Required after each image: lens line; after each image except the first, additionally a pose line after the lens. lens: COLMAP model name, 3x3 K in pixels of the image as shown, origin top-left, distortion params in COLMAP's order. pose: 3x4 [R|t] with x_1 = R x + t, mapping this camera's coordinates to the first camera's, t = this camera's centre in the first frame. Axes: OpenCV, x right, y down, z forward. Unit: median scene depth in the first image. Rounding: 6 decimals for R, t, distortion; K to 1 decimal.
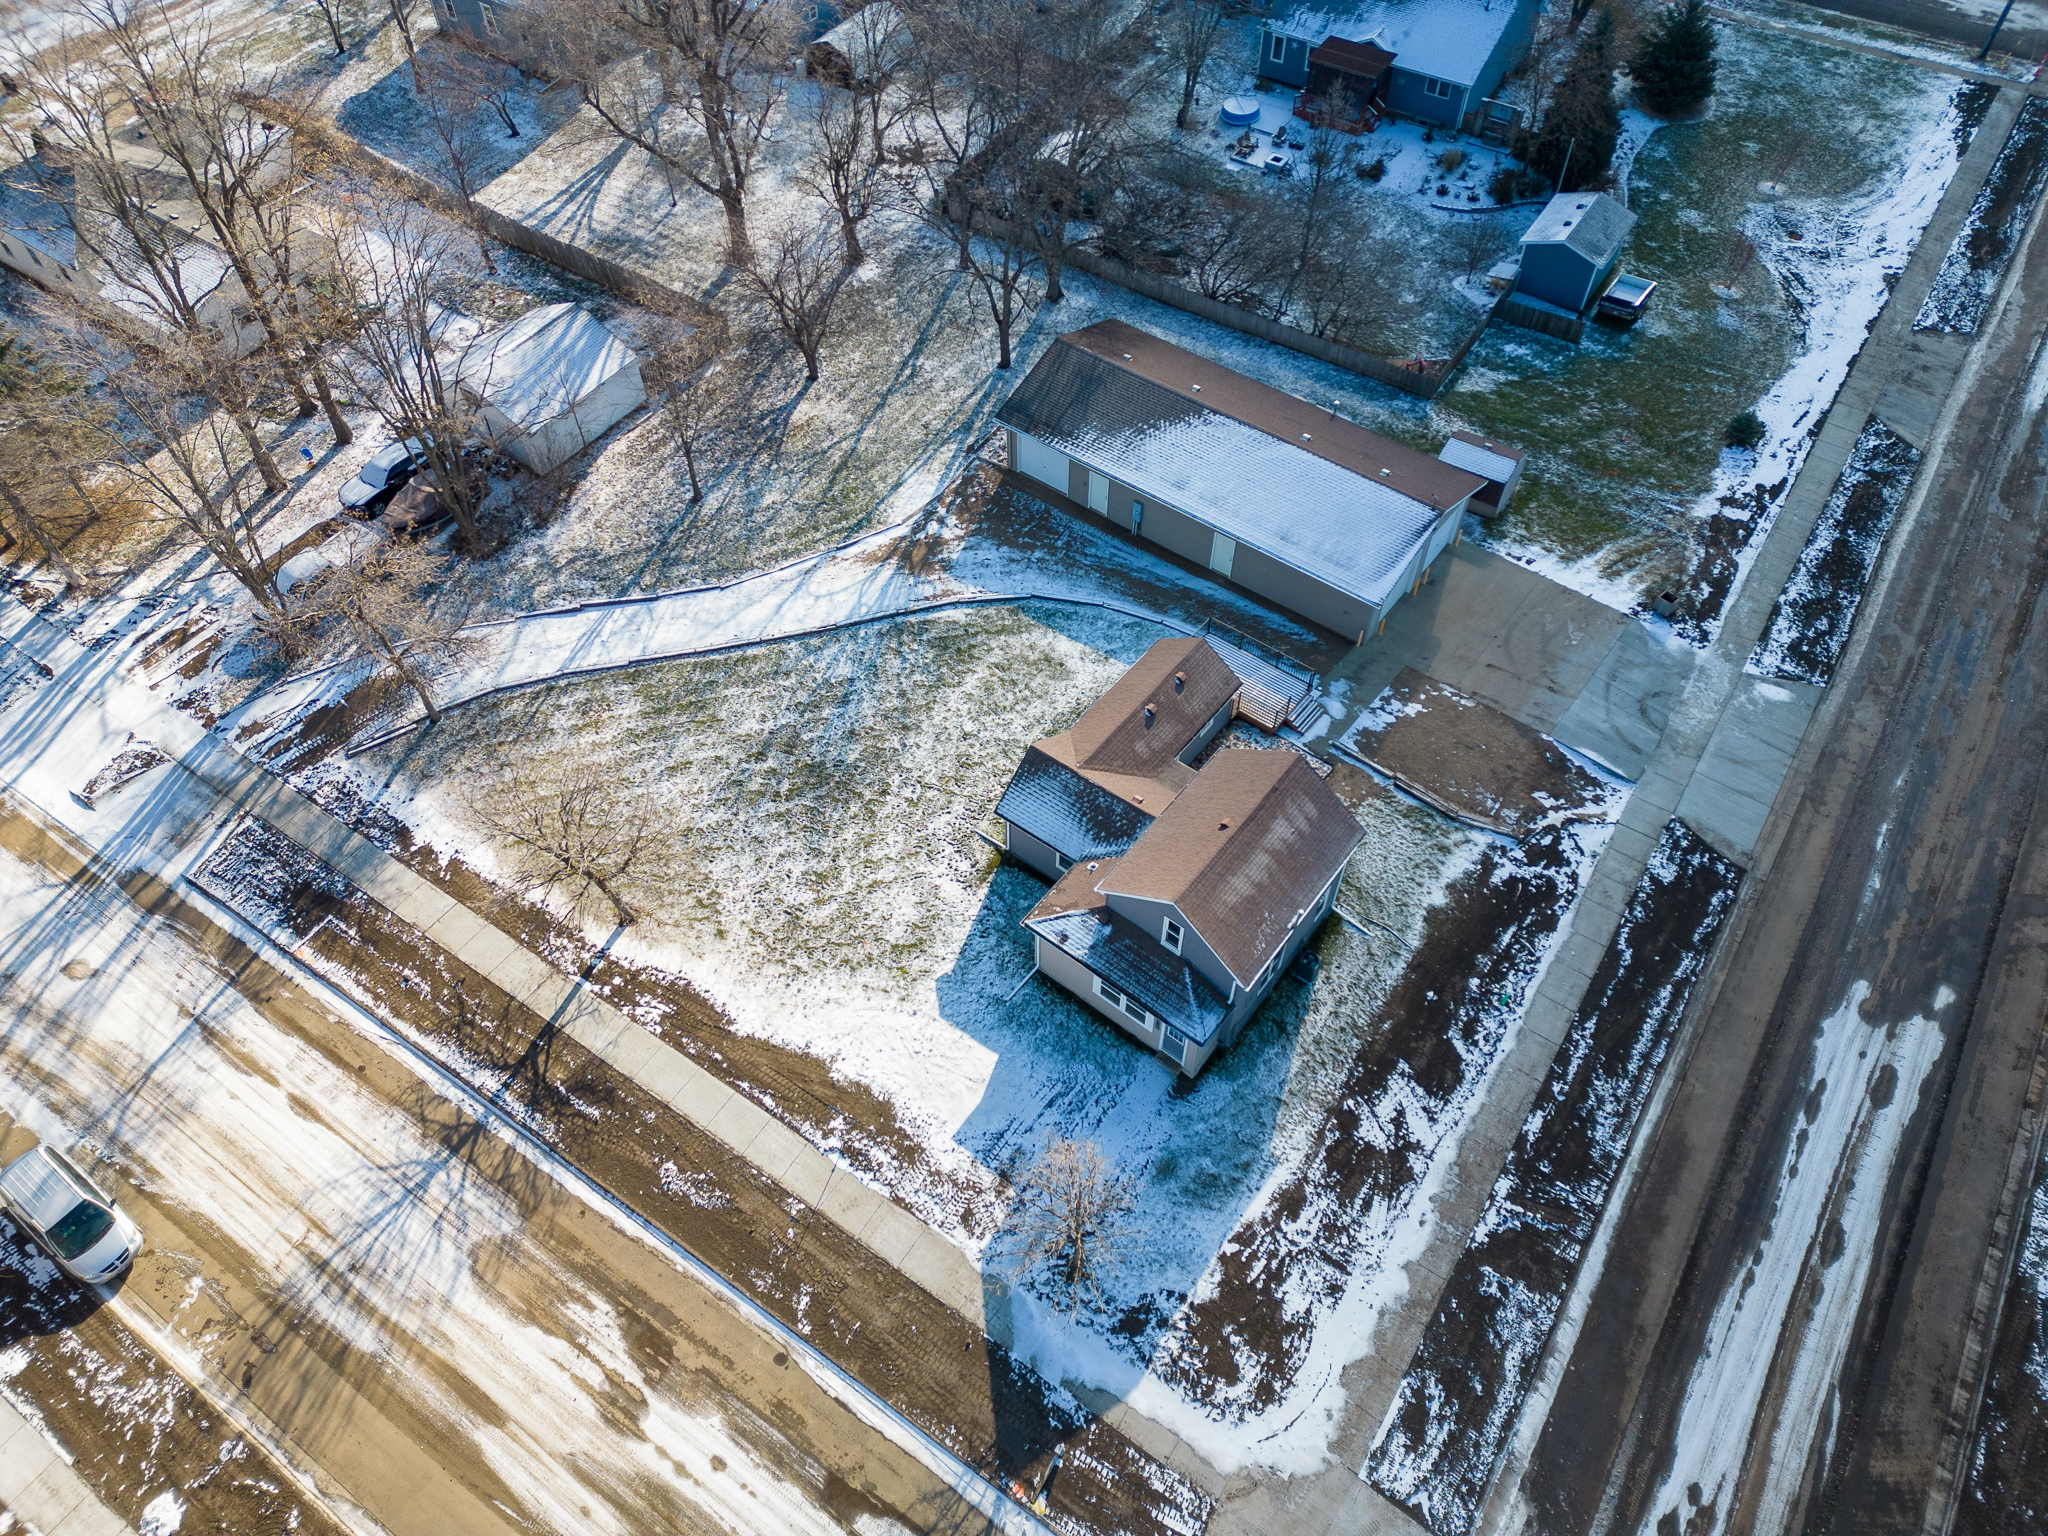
lens RADIAL K [[1416.2, 0, 1035.4], [0, 1416.2, 758.0], [0, 0, 1]] dist [0.087413, -0.085412]
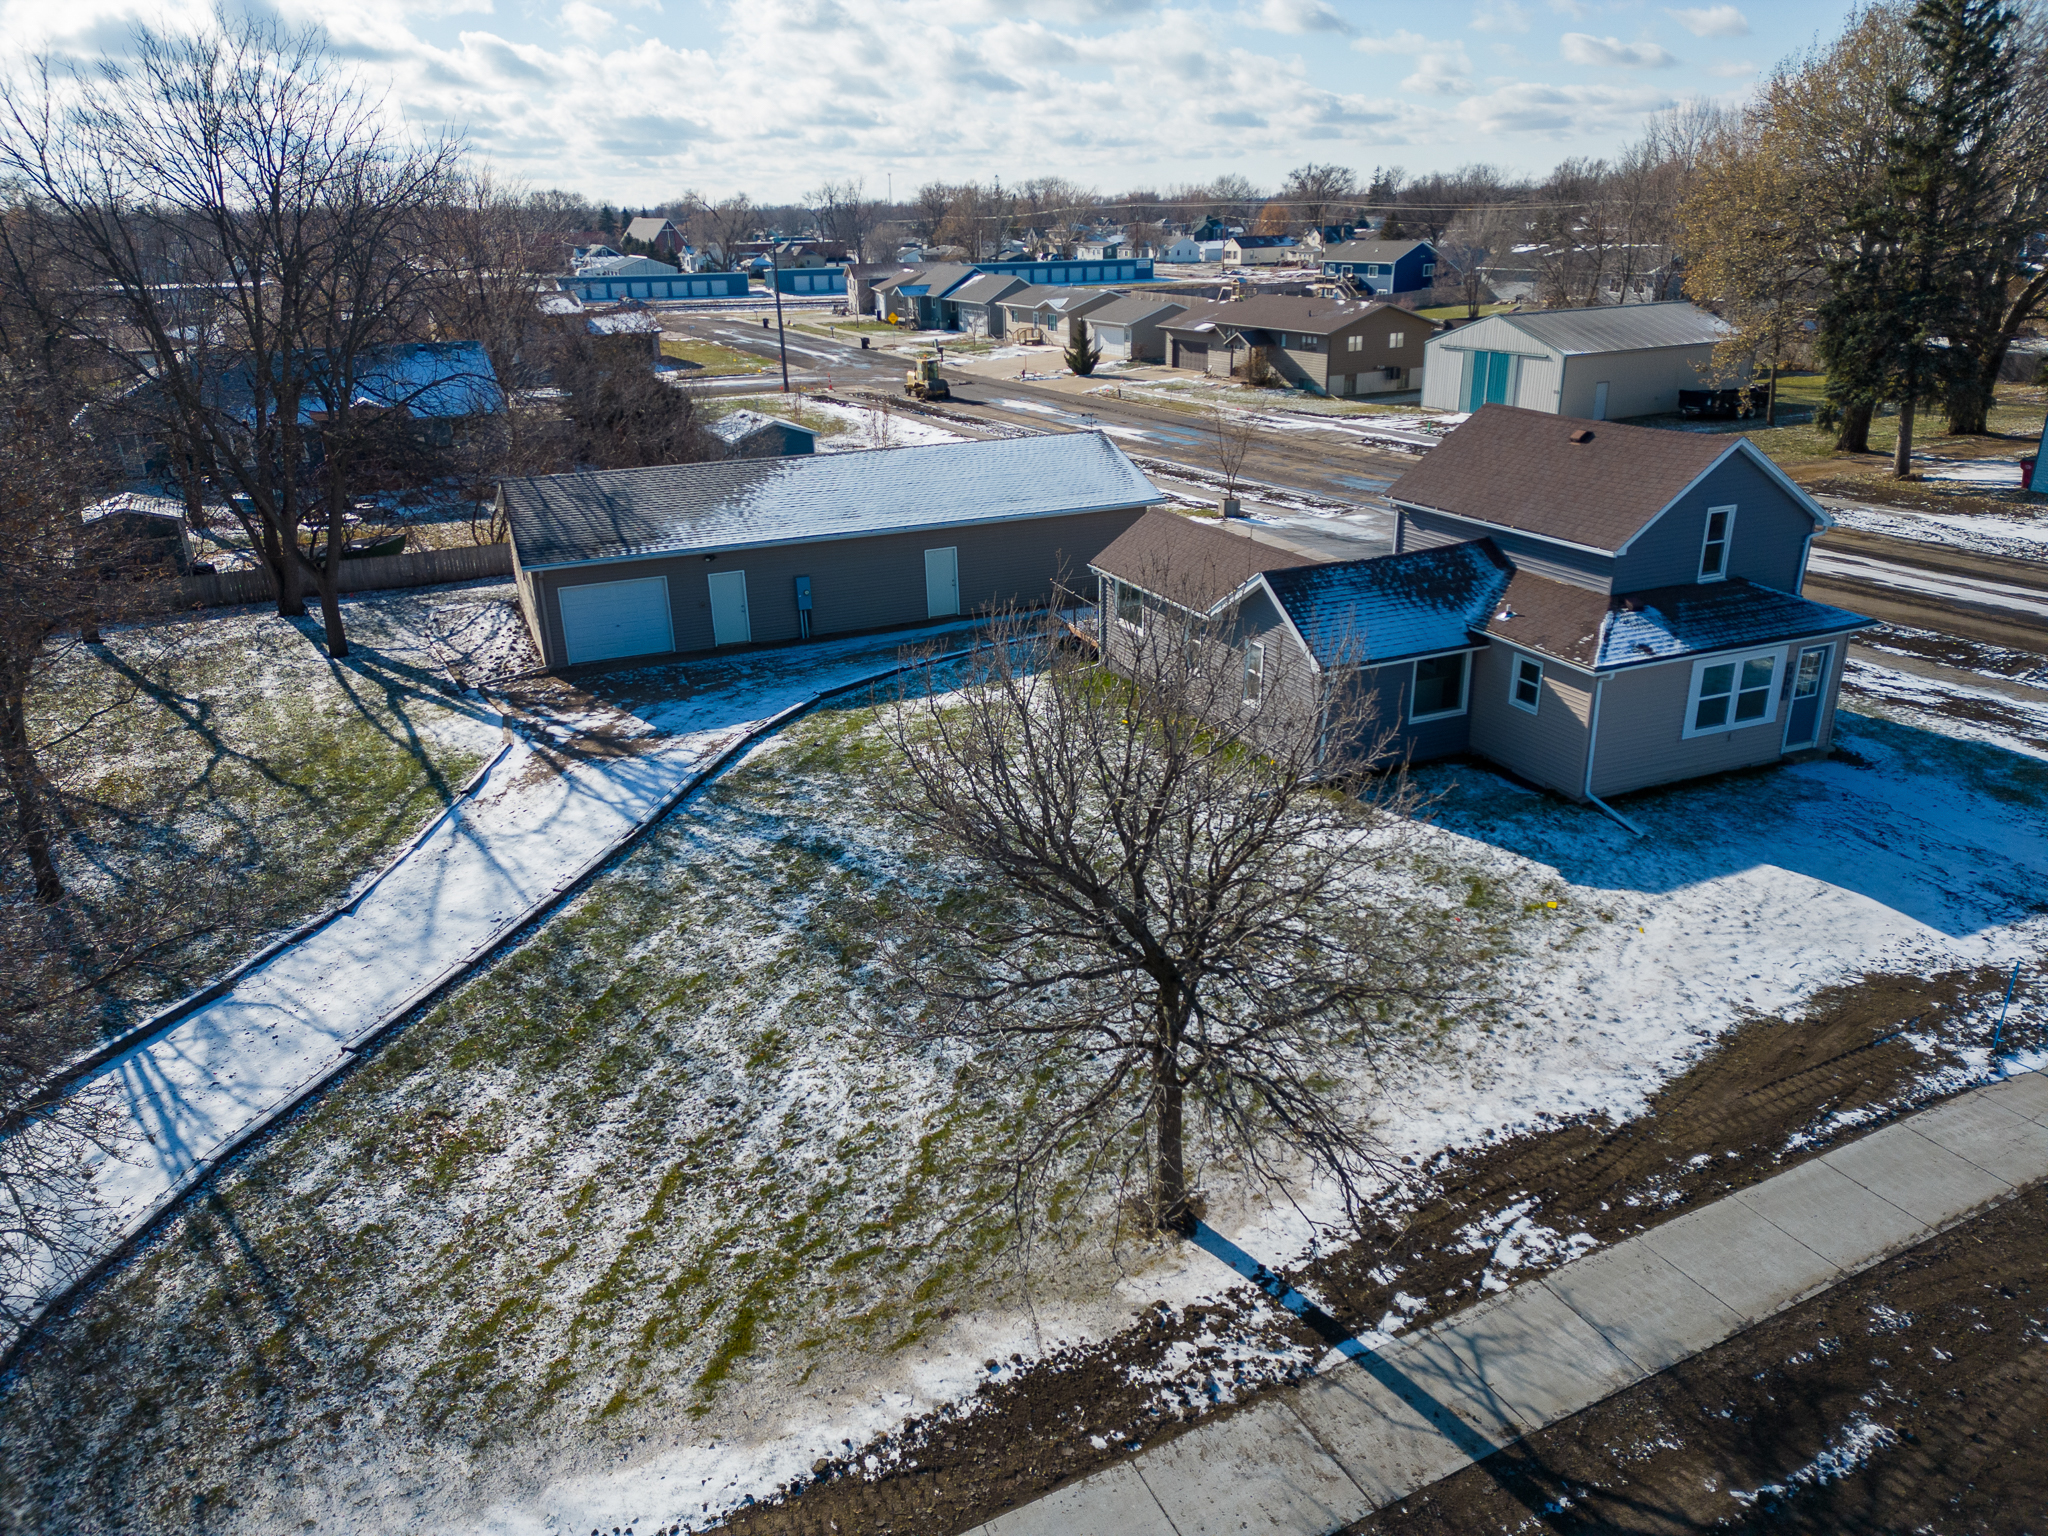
lens RADIAL K [[1416.2, 0, 1035.4], [0, 1416.2, 758.0], [0, 0, 1]] dist [0.087413, -0.085412]
pose [[0.485331, -0.327264, 0.810772, -0.551488], [0.696333, 0.705463, -0.132071, 0.057539], [-0.528748, 0.628665, 0.570268, 0.760695]]
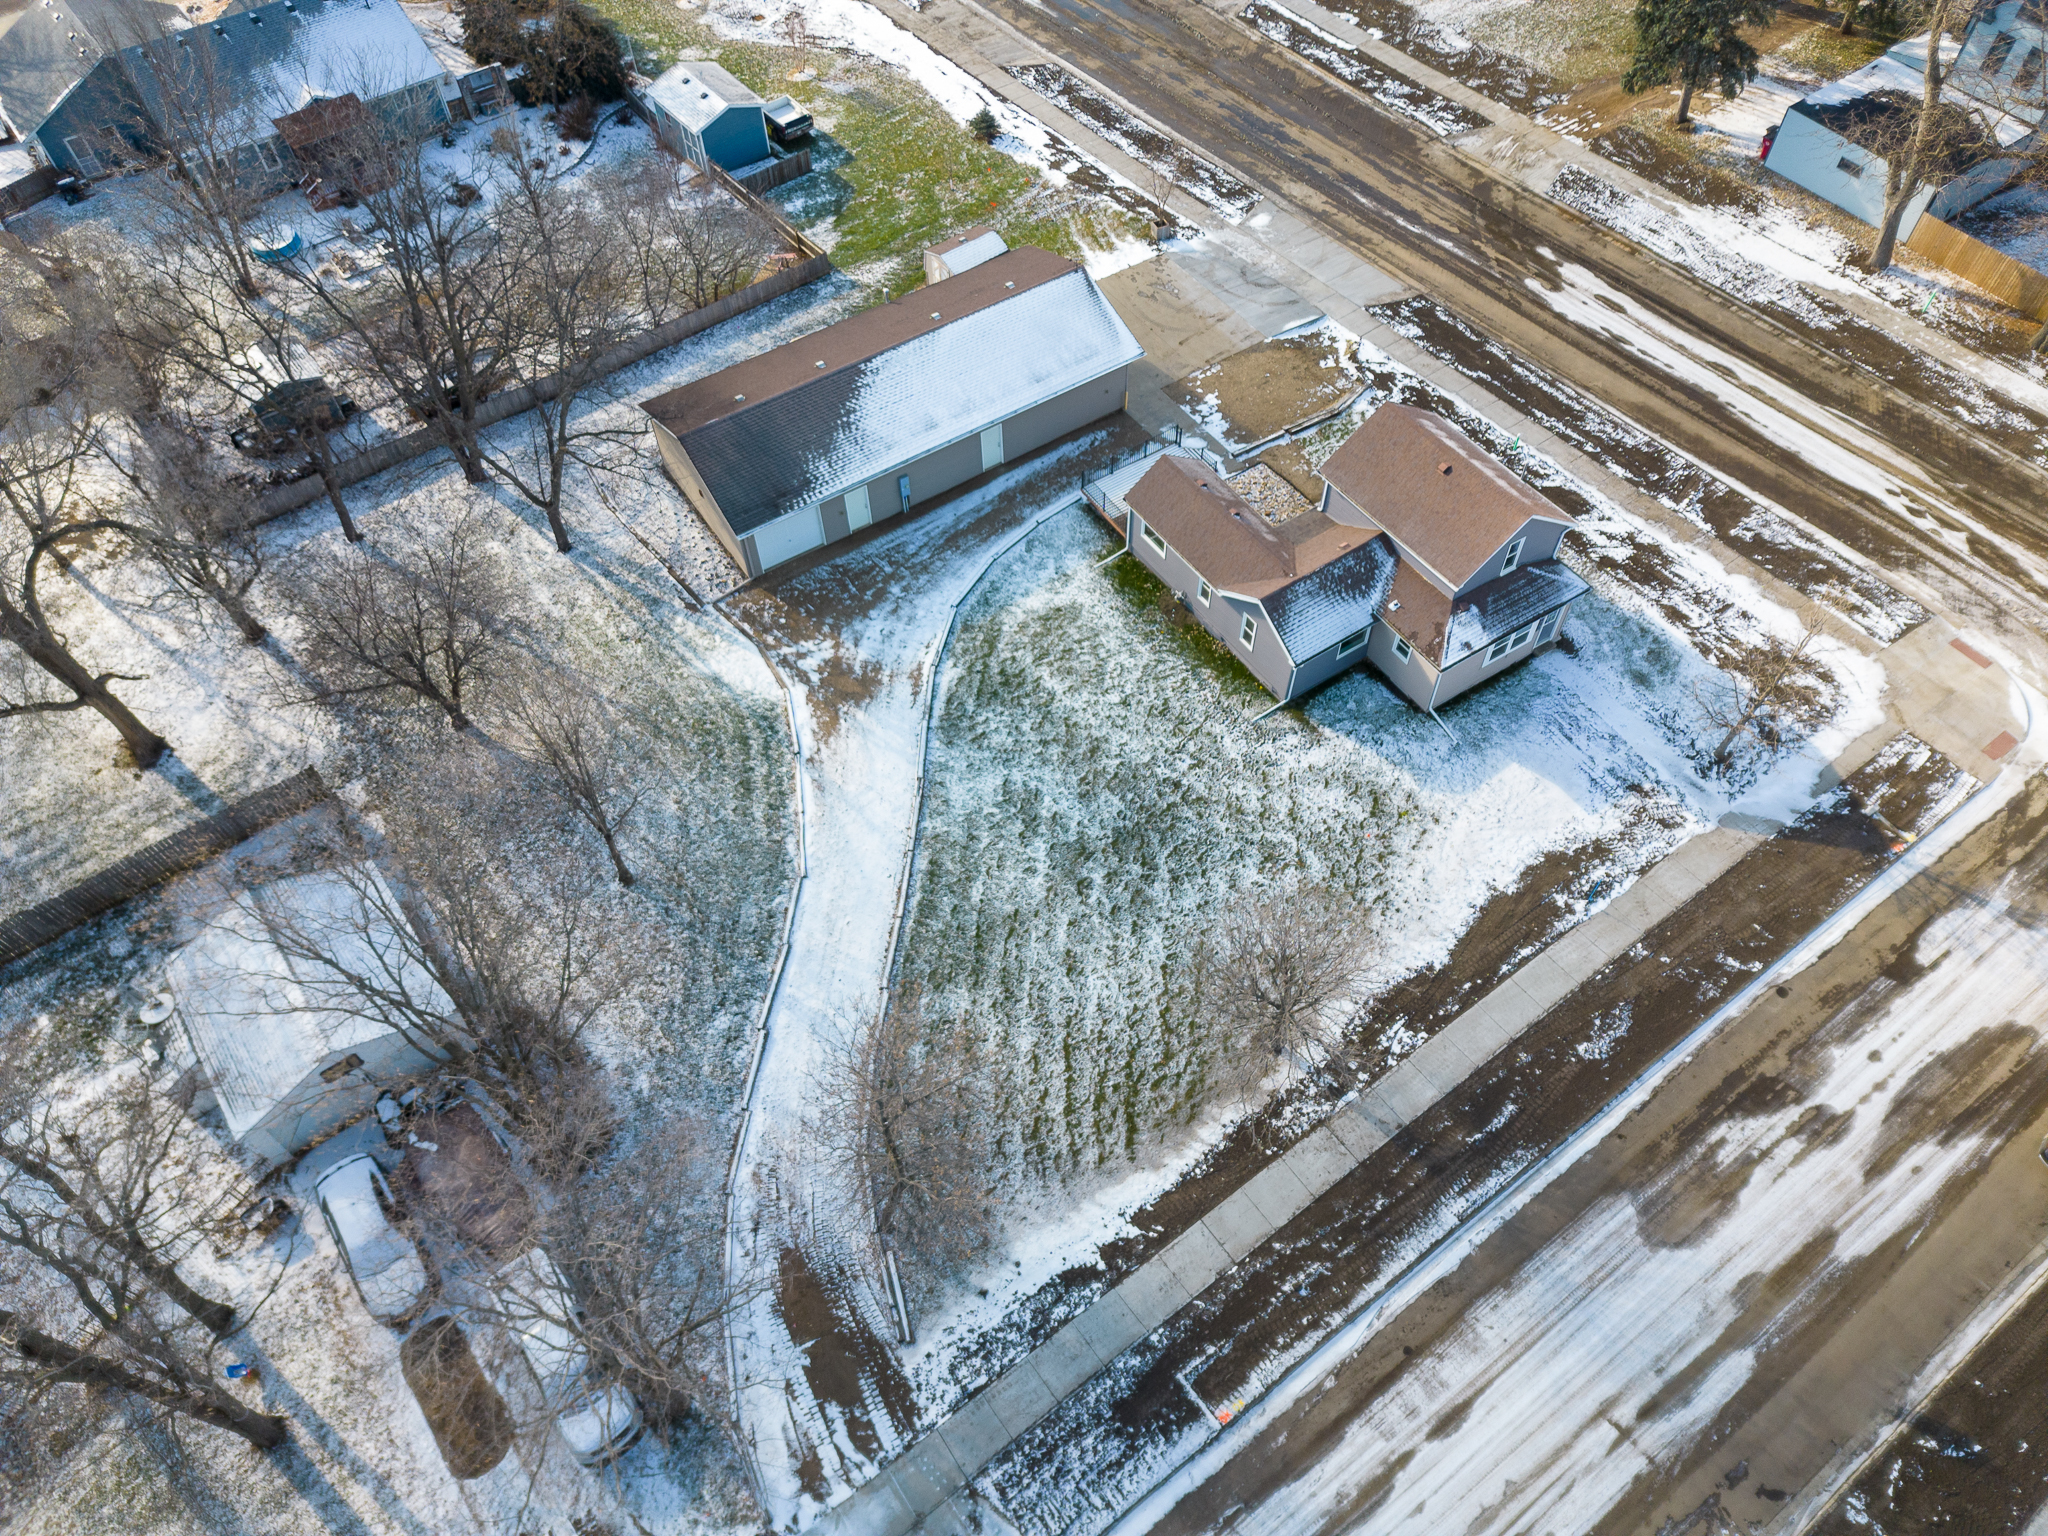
lens RADIAL K [[1403.5, 0, 1024.0], [0, 1403.5, 768.0], [0, 0, 1]] dist [0.077641, -0.082657]
pose [[0.331728, -0.767451, 0.548613, -0.696295], [0.751392, 0.566575, 0.338236, -0.404232], [-0.570410, 0.300021, 0.764605, 0.366895]]
